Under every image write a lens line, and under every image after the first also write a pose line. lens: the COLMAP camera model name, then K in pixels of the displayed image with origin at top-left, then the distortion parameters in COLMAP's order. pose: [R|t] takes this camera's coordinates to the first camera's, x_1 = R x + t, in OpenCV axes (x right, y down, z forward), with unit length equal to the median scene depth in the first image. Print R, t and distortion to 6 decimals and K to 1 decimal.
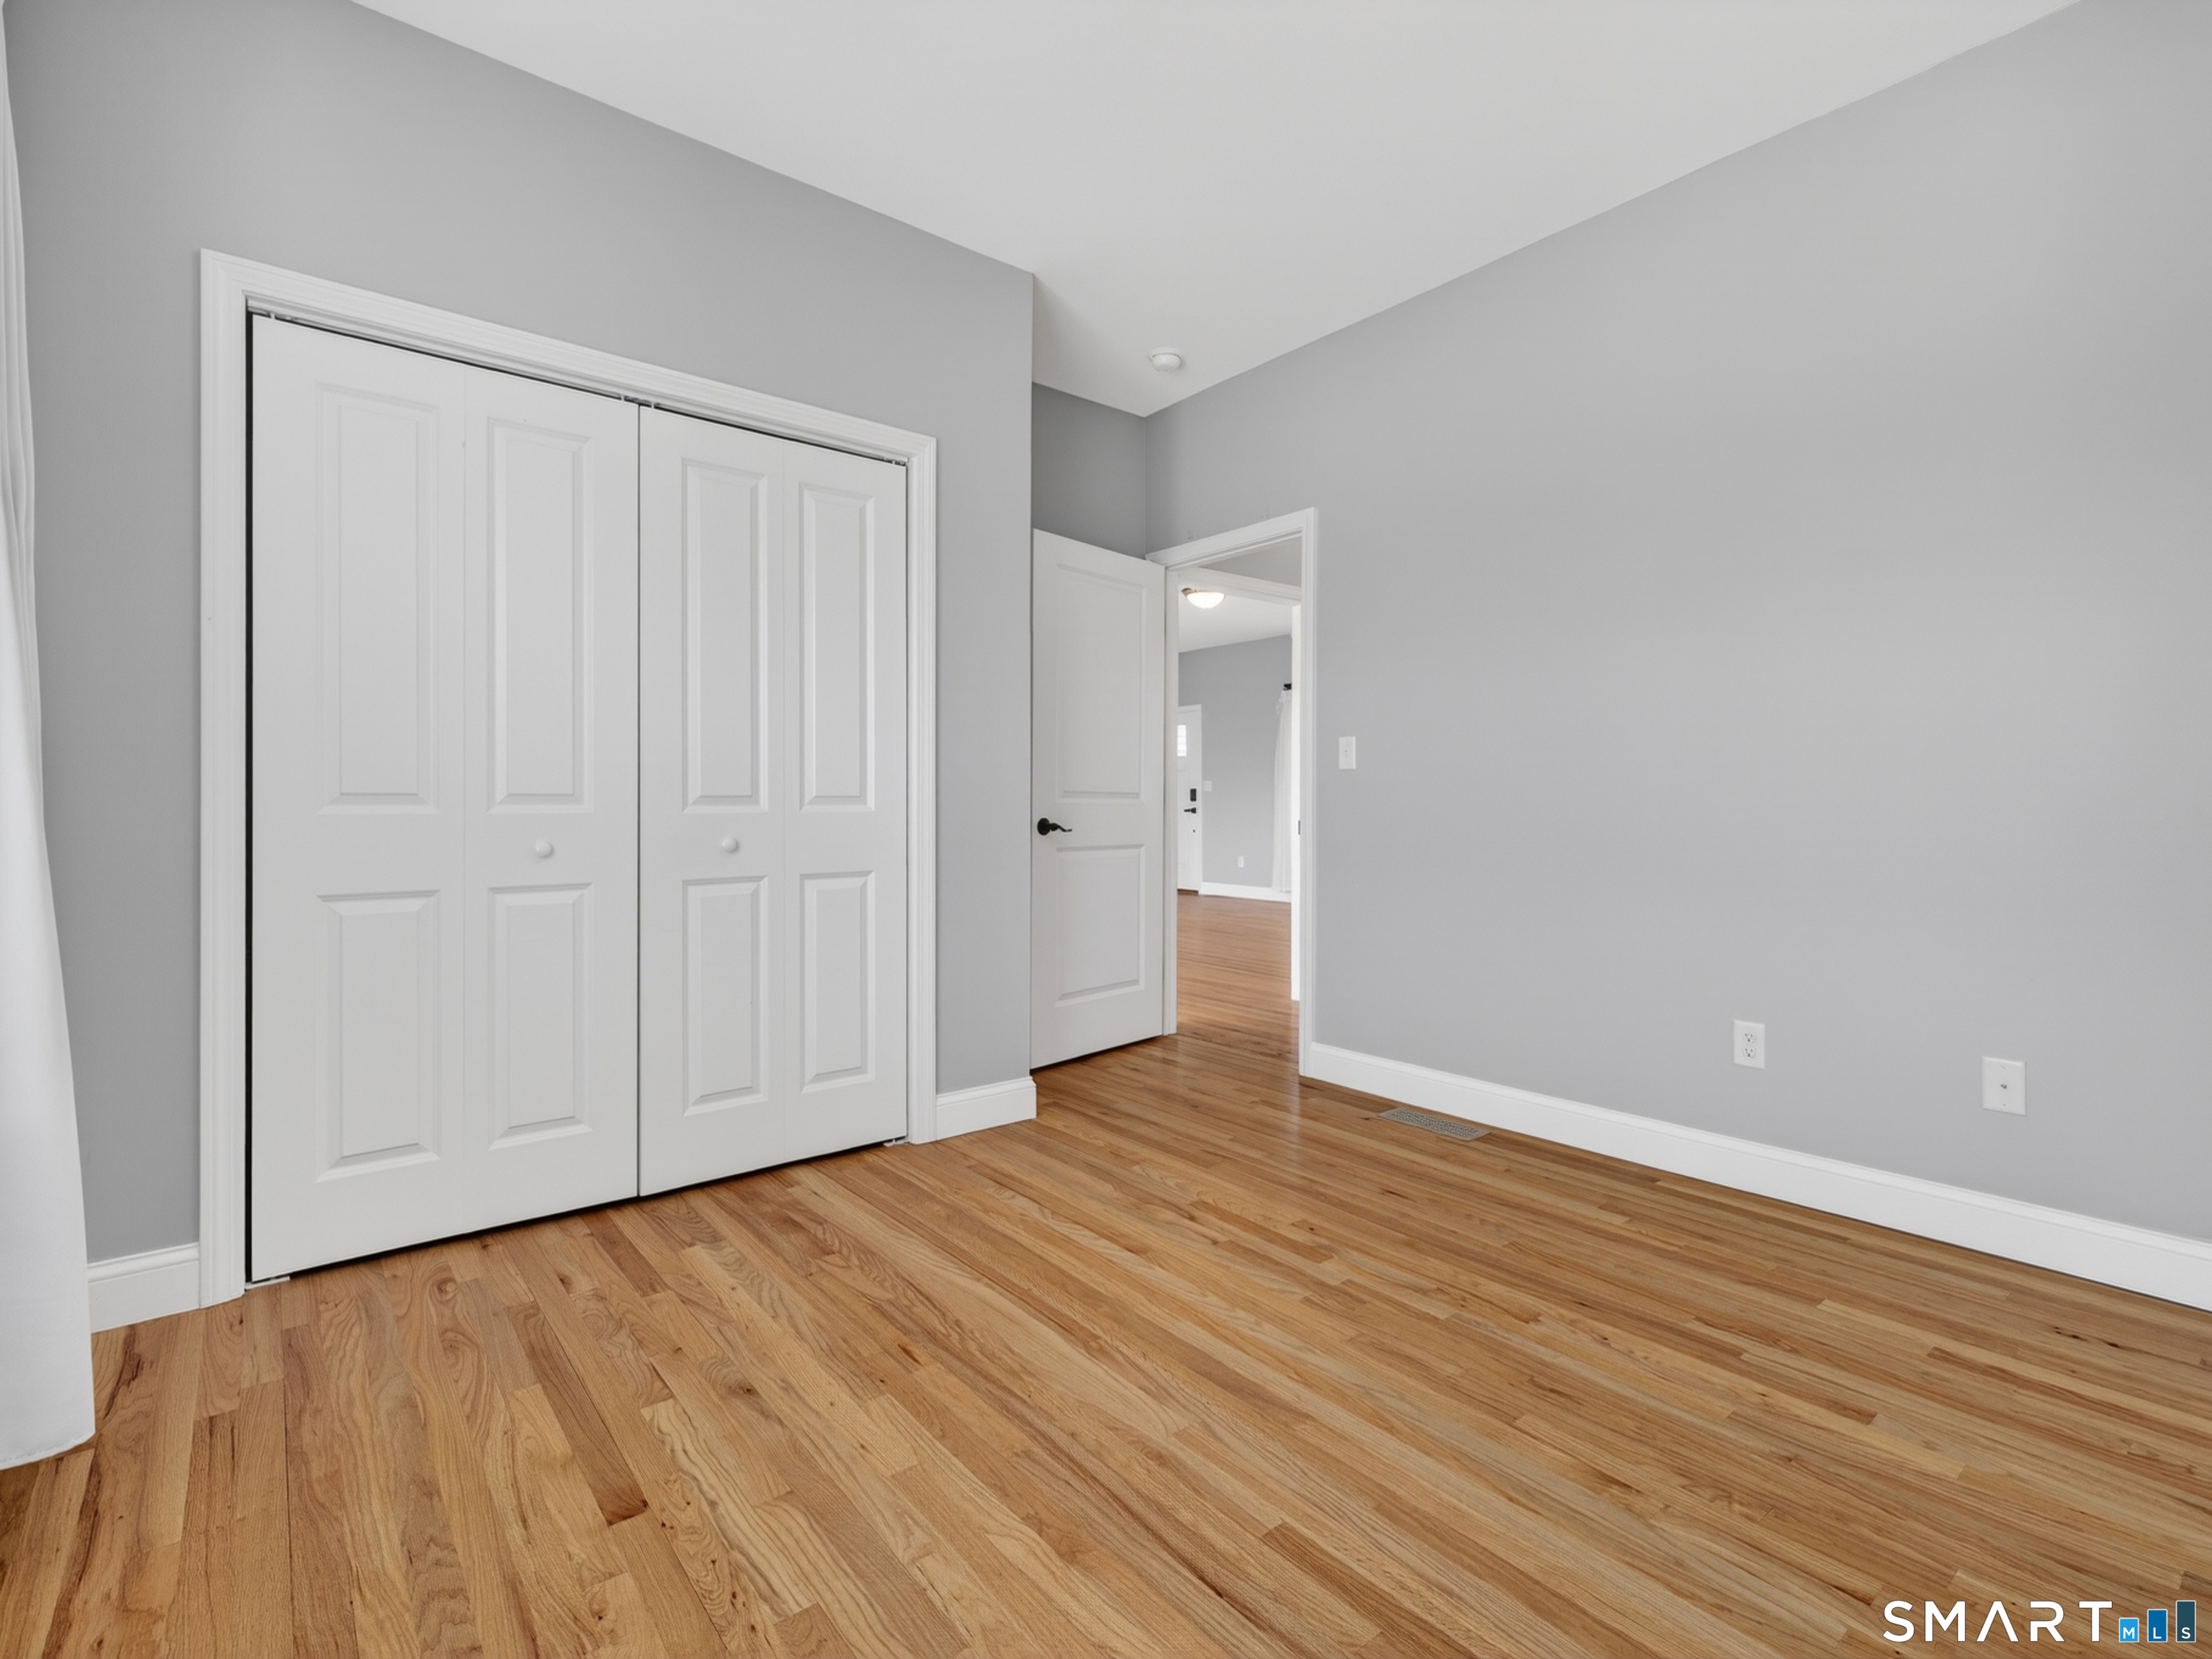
lens RADIAL K [[1034.3, 0, 1109.3], [0, 1034.3, 812.7], [0, 0, 1]] dist [0.003911, 0.000088]
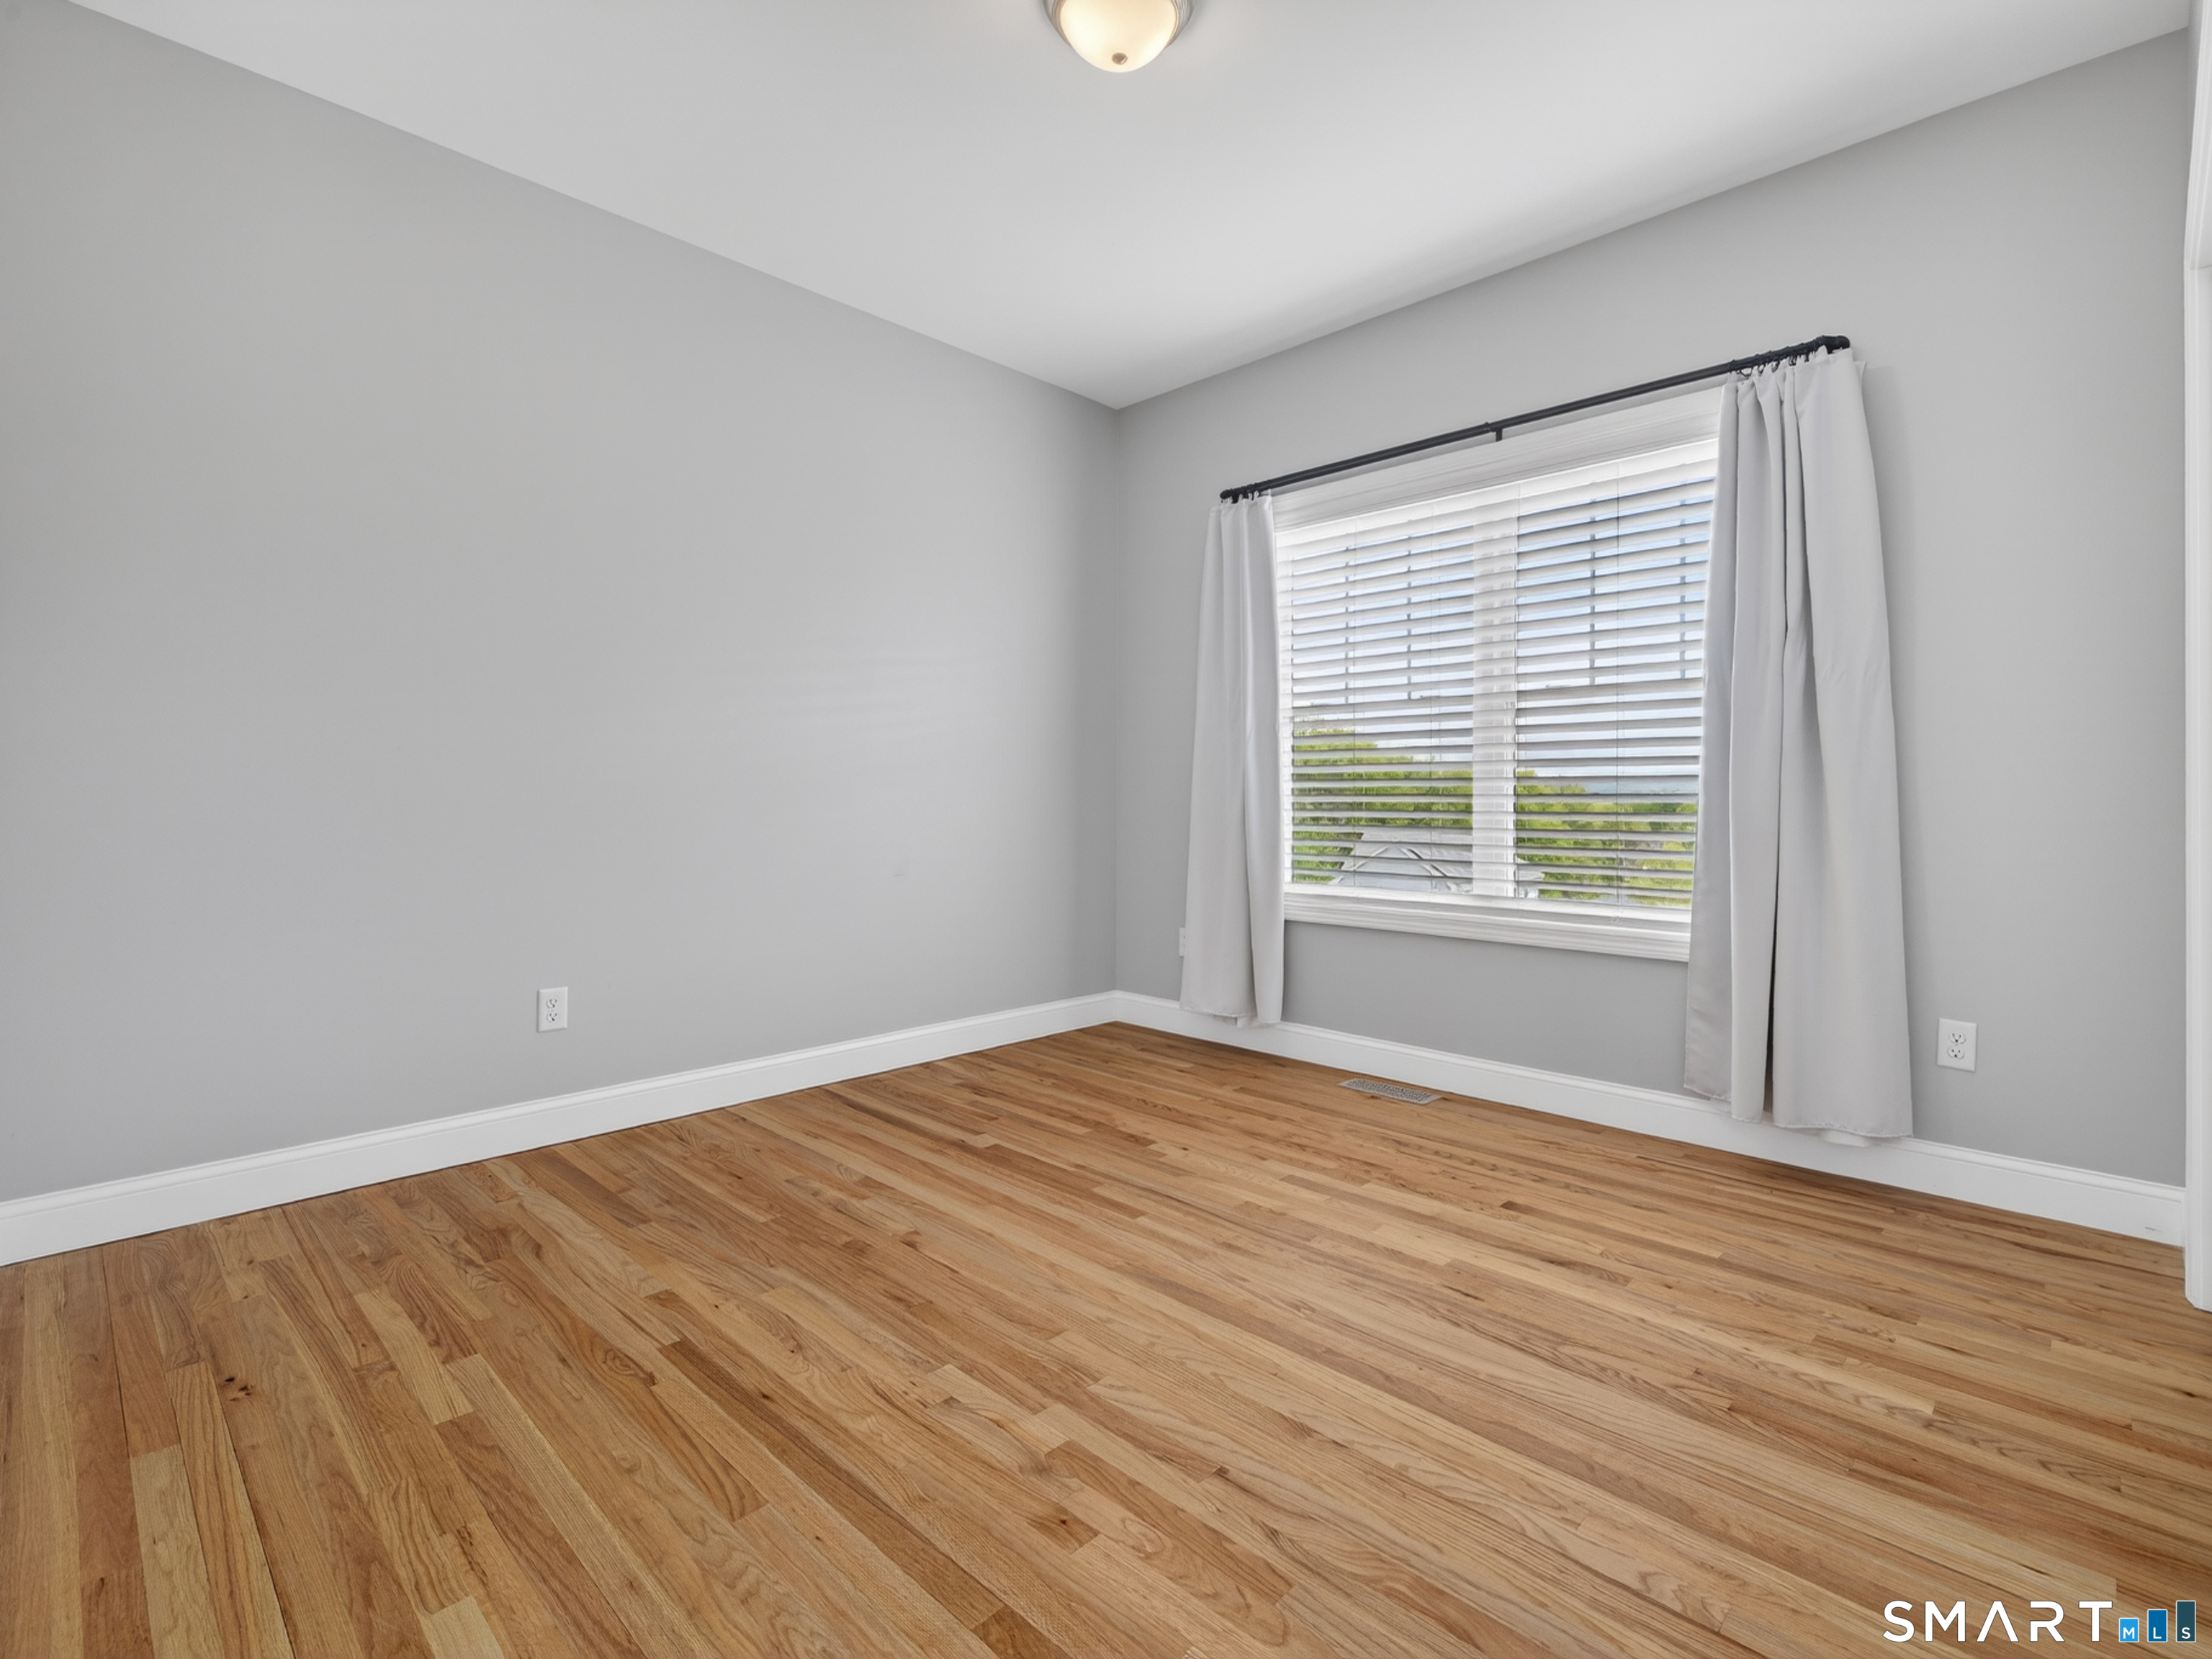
lens RADIAL K [[1034.3, 0, 1109.3], [0, 1034.3, 812.7], [0, 0, 1]] dist [0.003911, 0.000088]
pose [[-0.993698, -0.003062, -0.112046, 0.293681], [-0.005181, 0.999813, 0.018628, -0.007306], [0.111968, 0.019092, -0.993528, 1.953421]]
